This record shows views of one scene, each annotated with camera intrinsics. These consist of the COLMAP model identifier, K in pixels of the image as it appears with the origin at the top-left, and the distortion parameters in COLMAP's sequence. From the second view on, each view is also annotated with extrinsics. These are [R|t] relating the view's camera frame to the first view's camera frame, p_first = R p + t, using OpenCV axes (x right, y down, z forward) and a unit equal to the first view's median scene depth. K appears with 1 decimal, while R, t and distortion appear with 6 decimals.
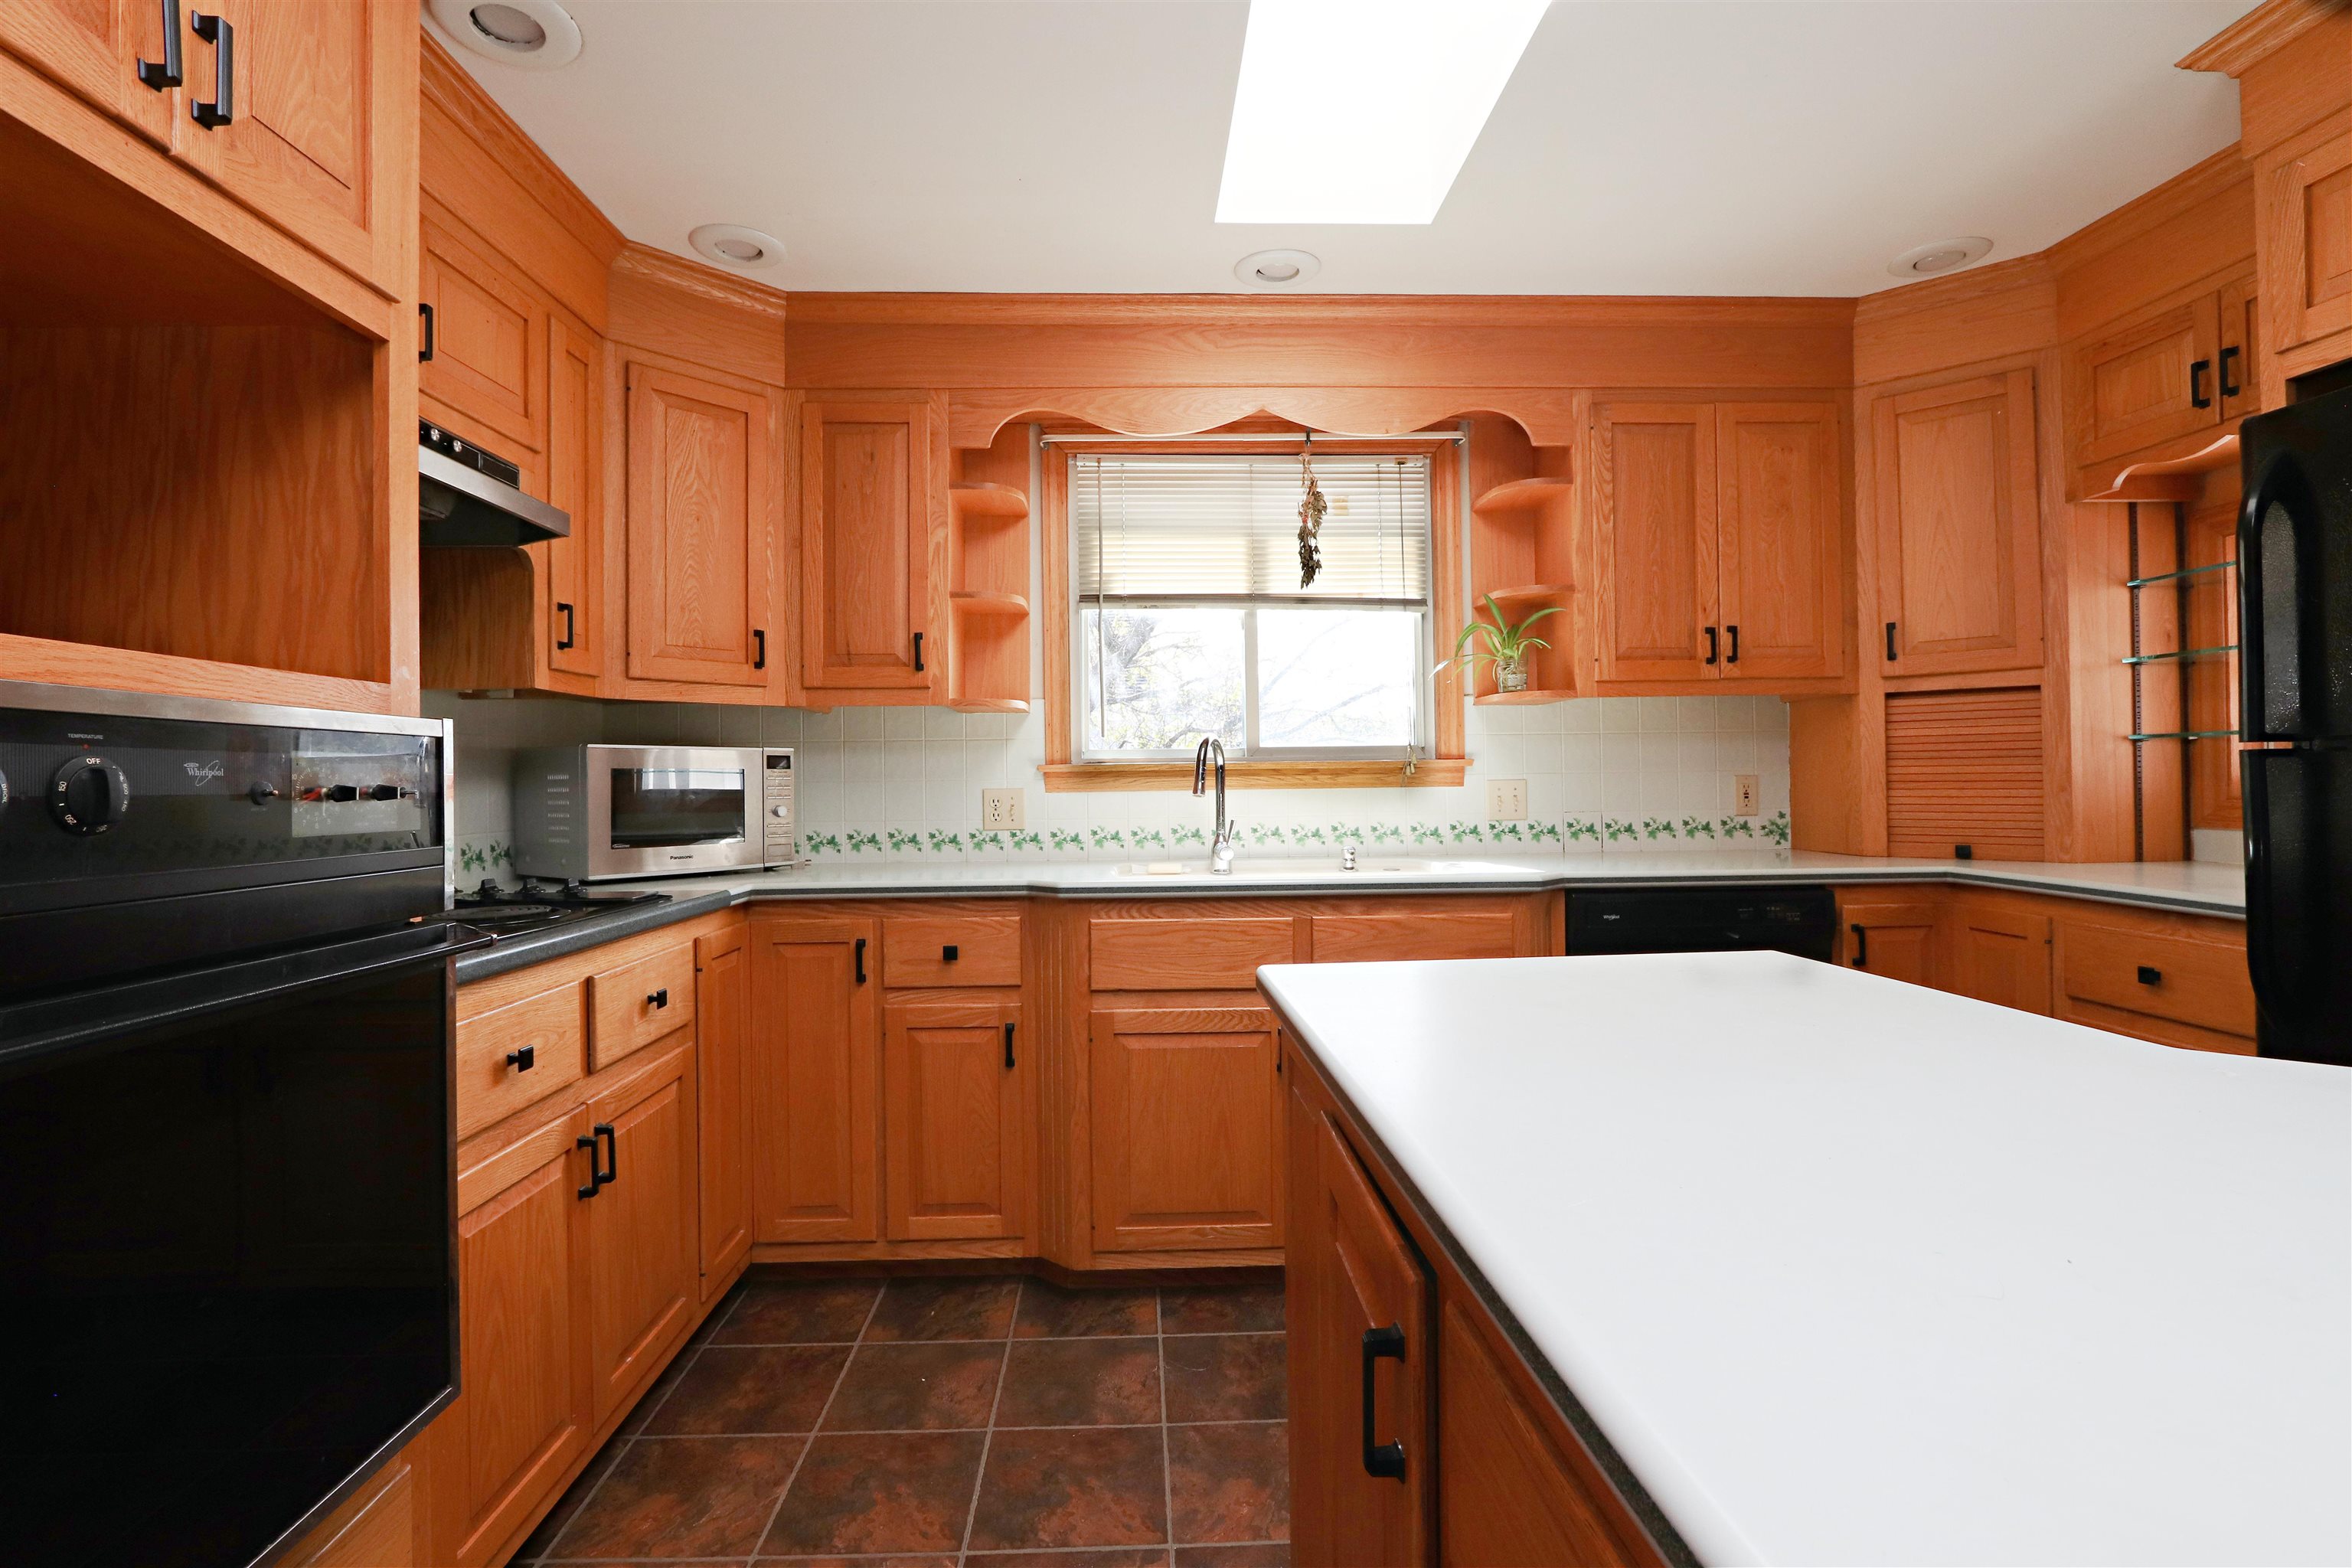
lens RADIAL K [[1096.6, 0, 1162.5], [0, 1096.6, 770.5], [0, 0, 1]] dist [-0.020158, 0.003995]
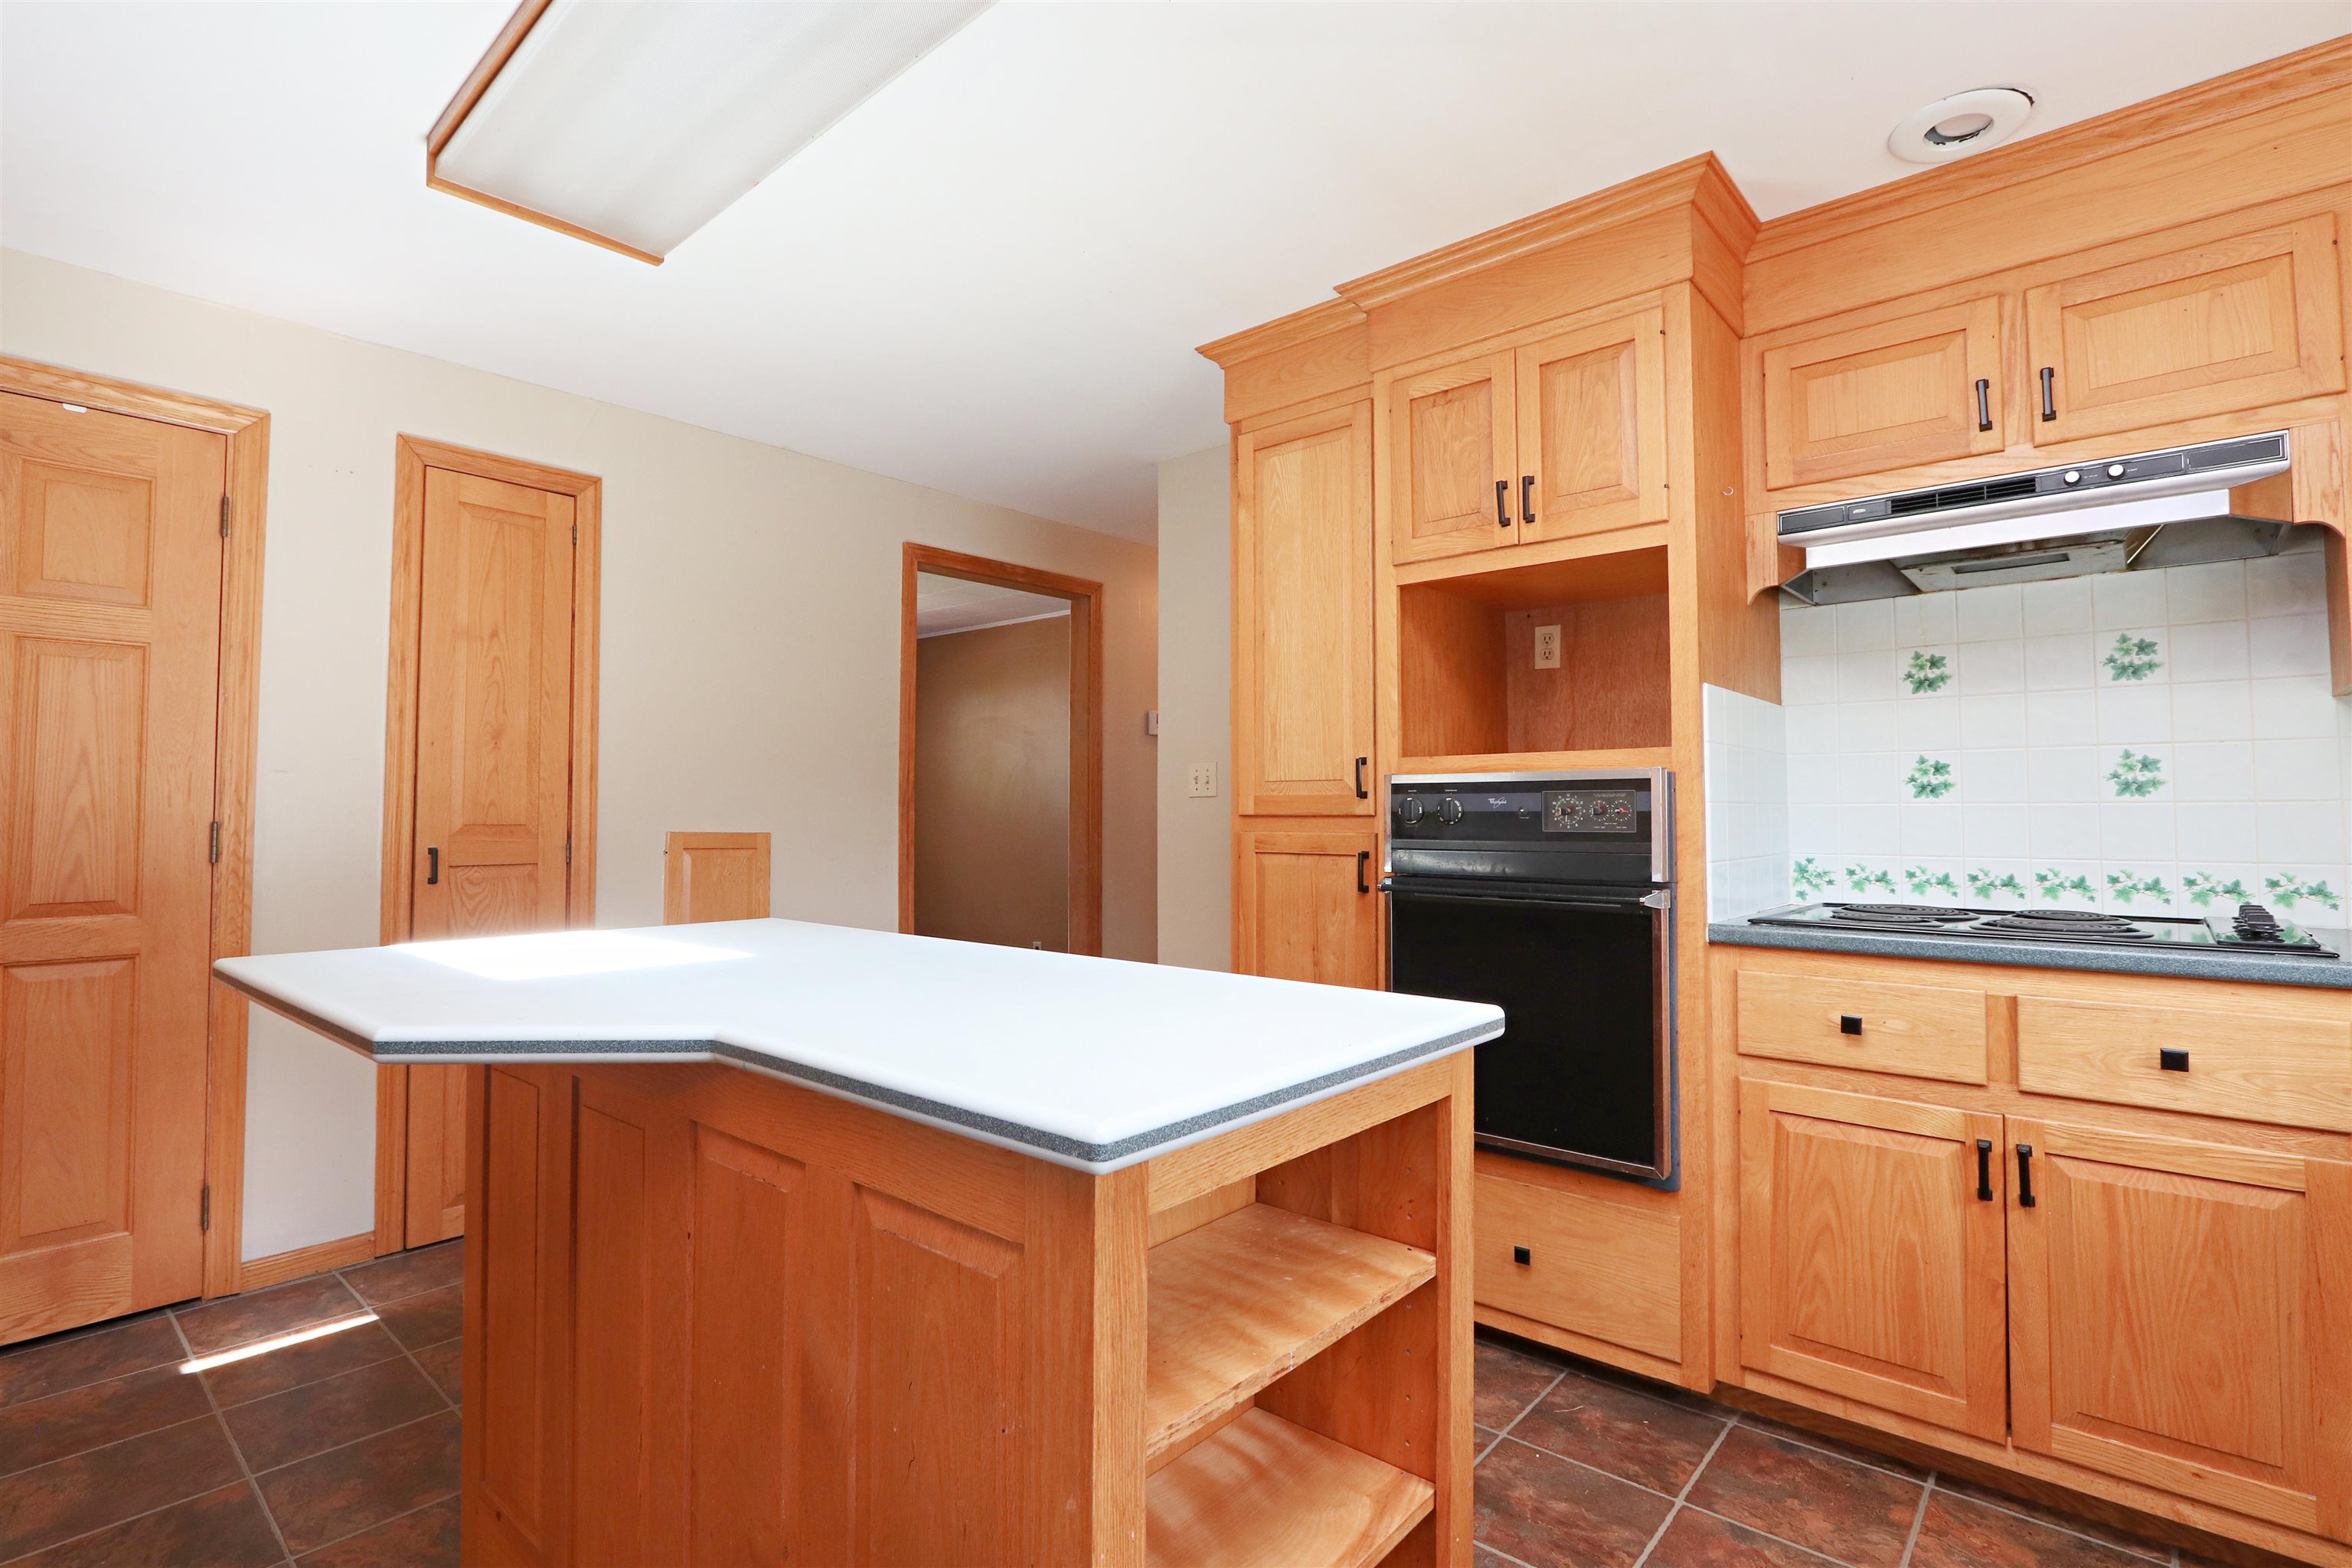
lens RADIAL K [[1096.6, 0, 1182.2], [0, 1096.6, 771.3], [0, 0, 1]] dist [-0.020158, 0.003995]
pose [[-0.685320, -0.015388, -0.728079, 0.466837], [0.018125, 0.999107, -0.038176, 0.003290], [0.728016, -0.039359, -0.684429, 0.716672]]
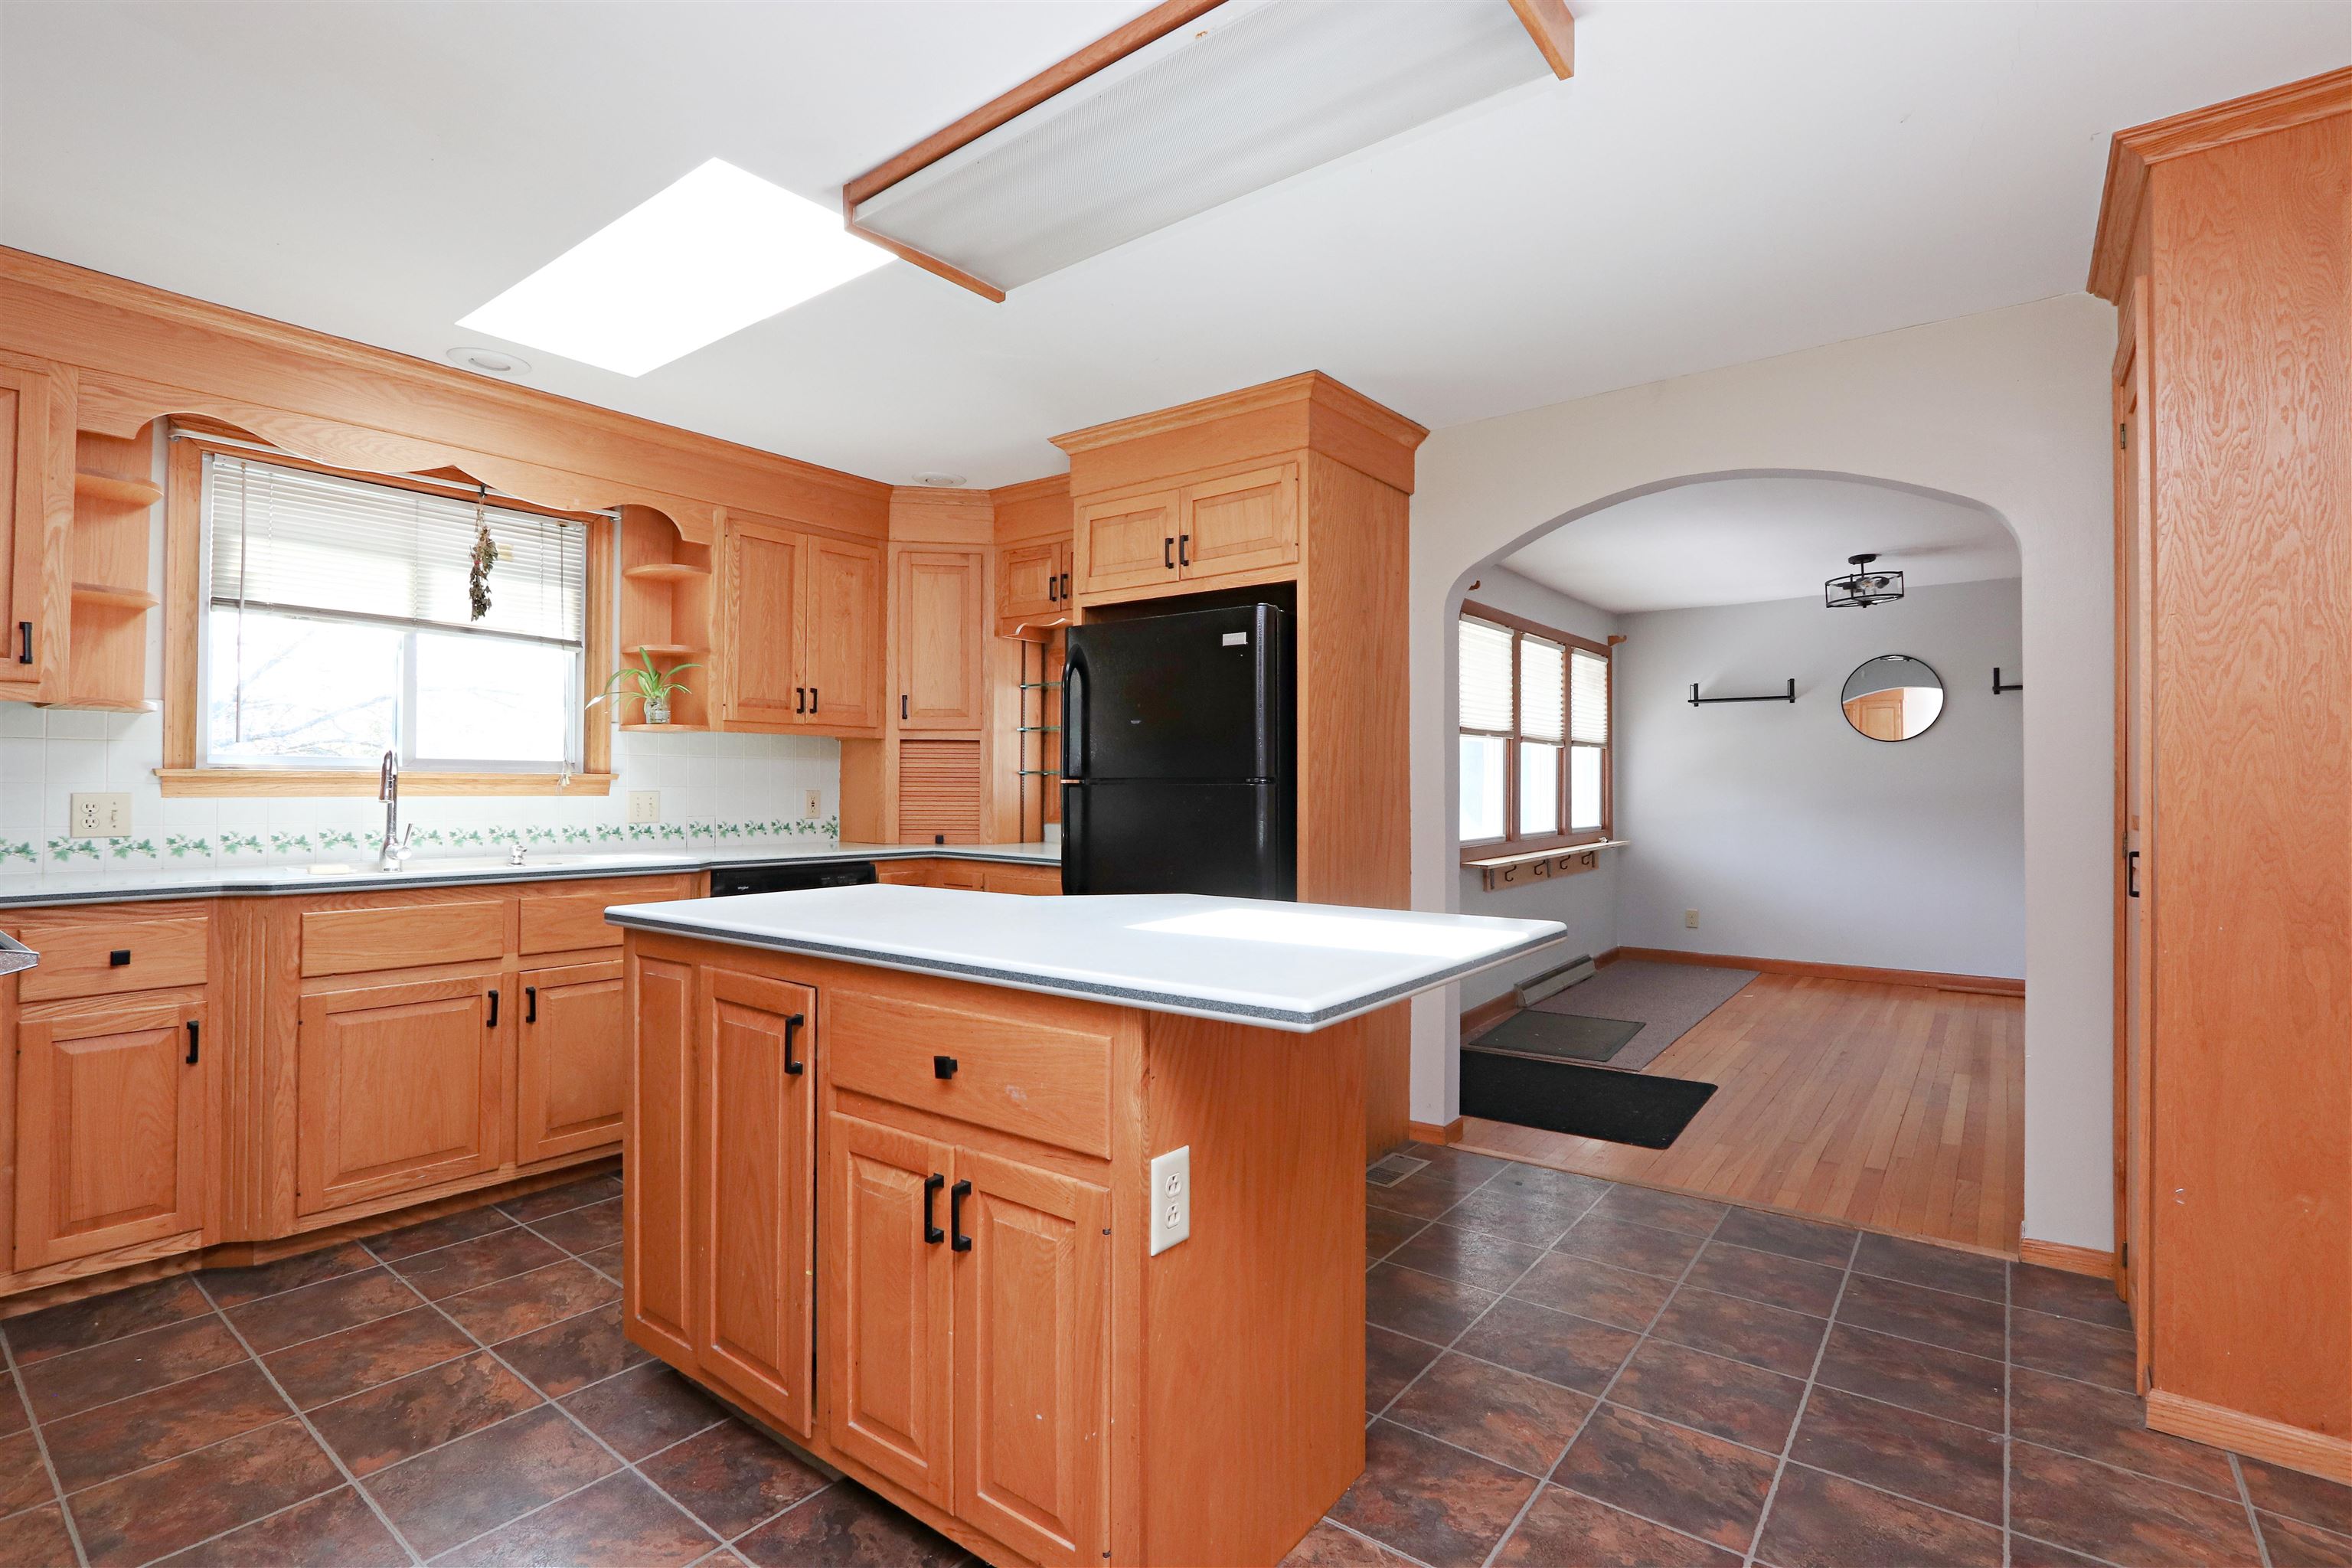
lens RADIAL K [[1096.6, 0, 1174.5], [0, 1096.6, 772.6], [0, 0, 1]] dist [-0.020158, 0.003995]
pose [[0.639020, 0.026878, 0.768721, -0.298585], [-0.018746, 0.999637, -0.019369, 0.000009], [-0.768962, -0.002033, 0.639291, -0.317306]]
